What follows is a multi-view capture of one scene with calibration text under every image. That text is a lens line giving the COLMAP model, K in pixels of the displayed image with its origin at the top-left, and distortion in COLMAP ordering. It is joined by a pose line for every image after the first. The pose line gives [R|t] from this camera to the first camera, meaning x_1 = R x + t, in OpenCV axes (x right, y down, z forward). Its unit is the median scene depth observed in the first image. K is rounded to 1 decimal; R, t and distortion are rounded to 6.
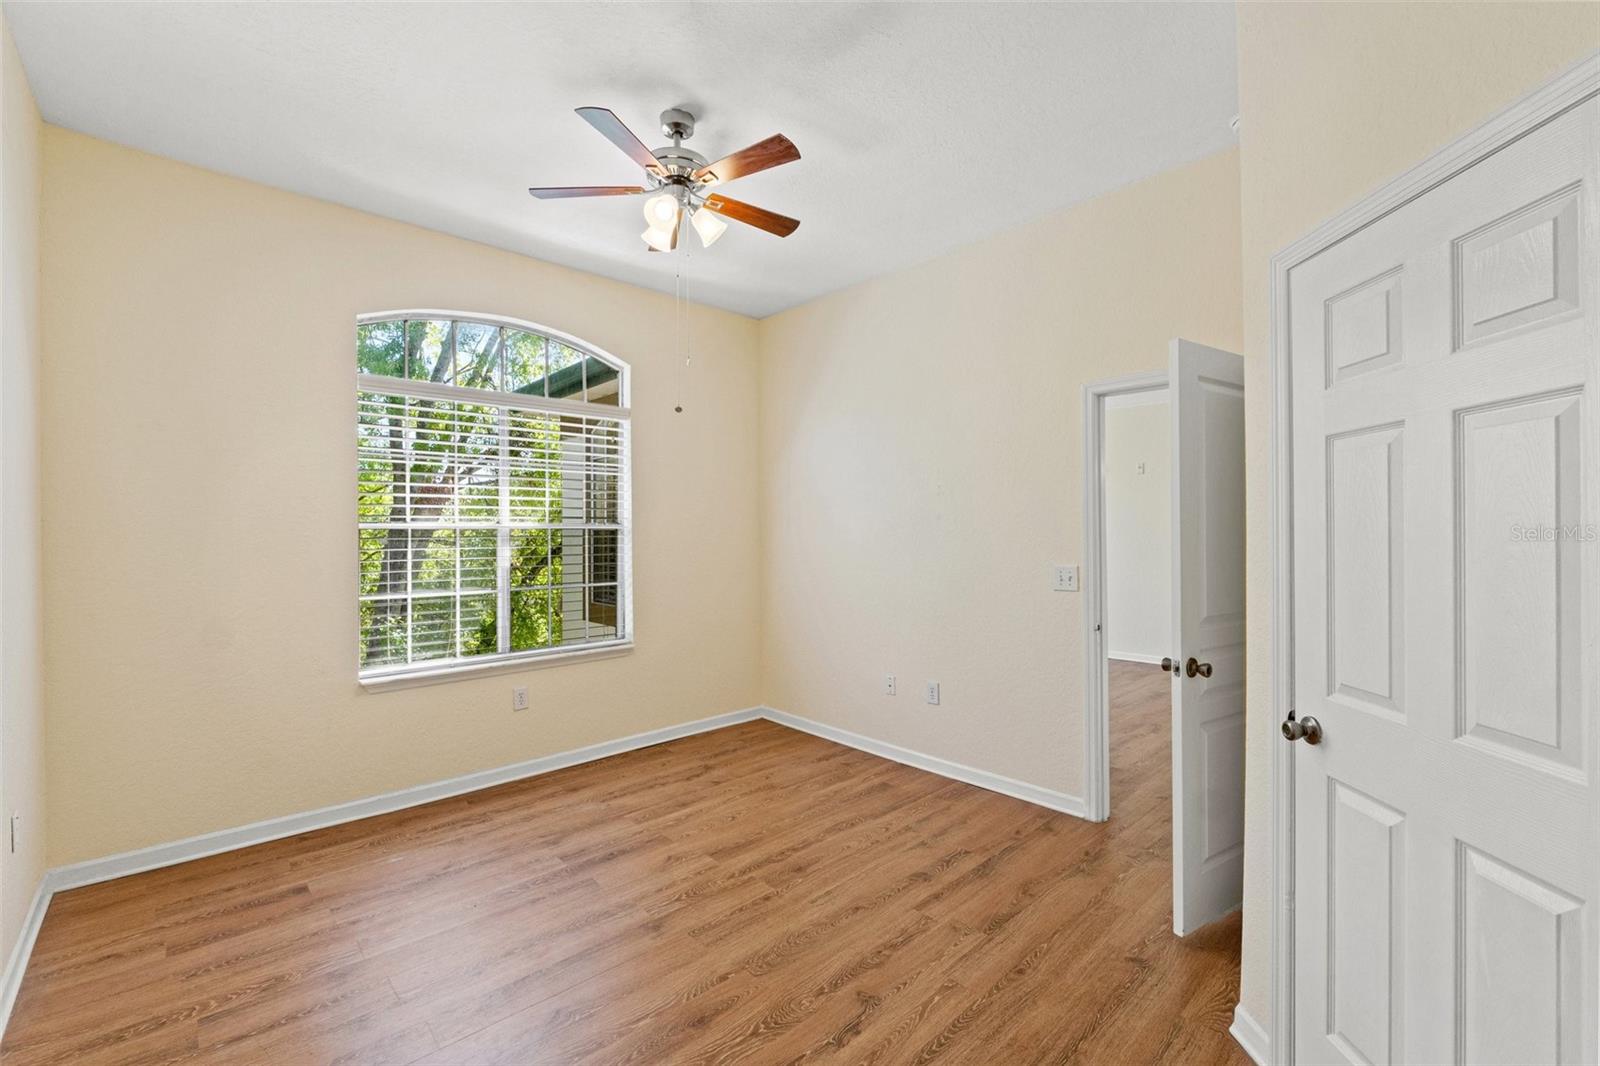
lens RADIAL K [[678.4, 0, 801.1], [0, 678.4, 532.0], [0, 0, 1]] dist [-0.005881, 0.000054]
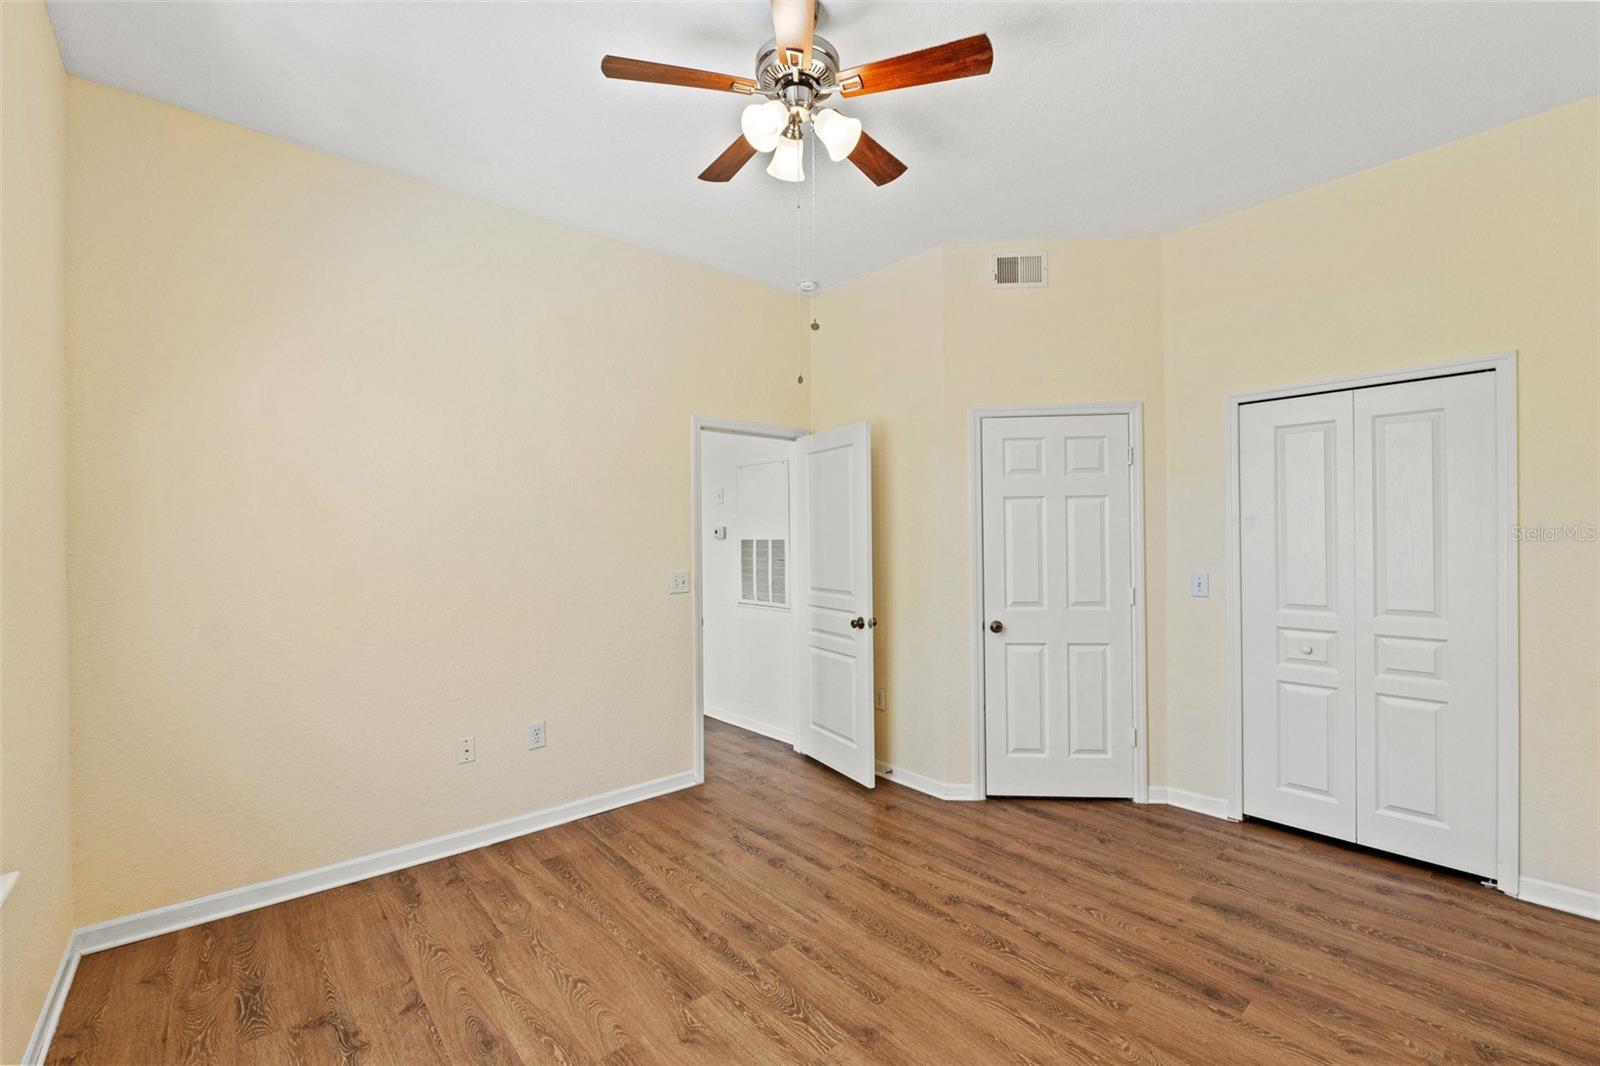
lens RADIAL K [[678.4, 0, 801.4], [0, 678.4, 534.4], [0, 0, 1]] dist [-0.005881, 0.000054]
pose [[0.034335, 0.012450, 0.999333, -0.783136], [0.007079, 0.999894, -0.012700, 0.004188], [-0.999385, 0.007510, 0.034243, 0.802193]]
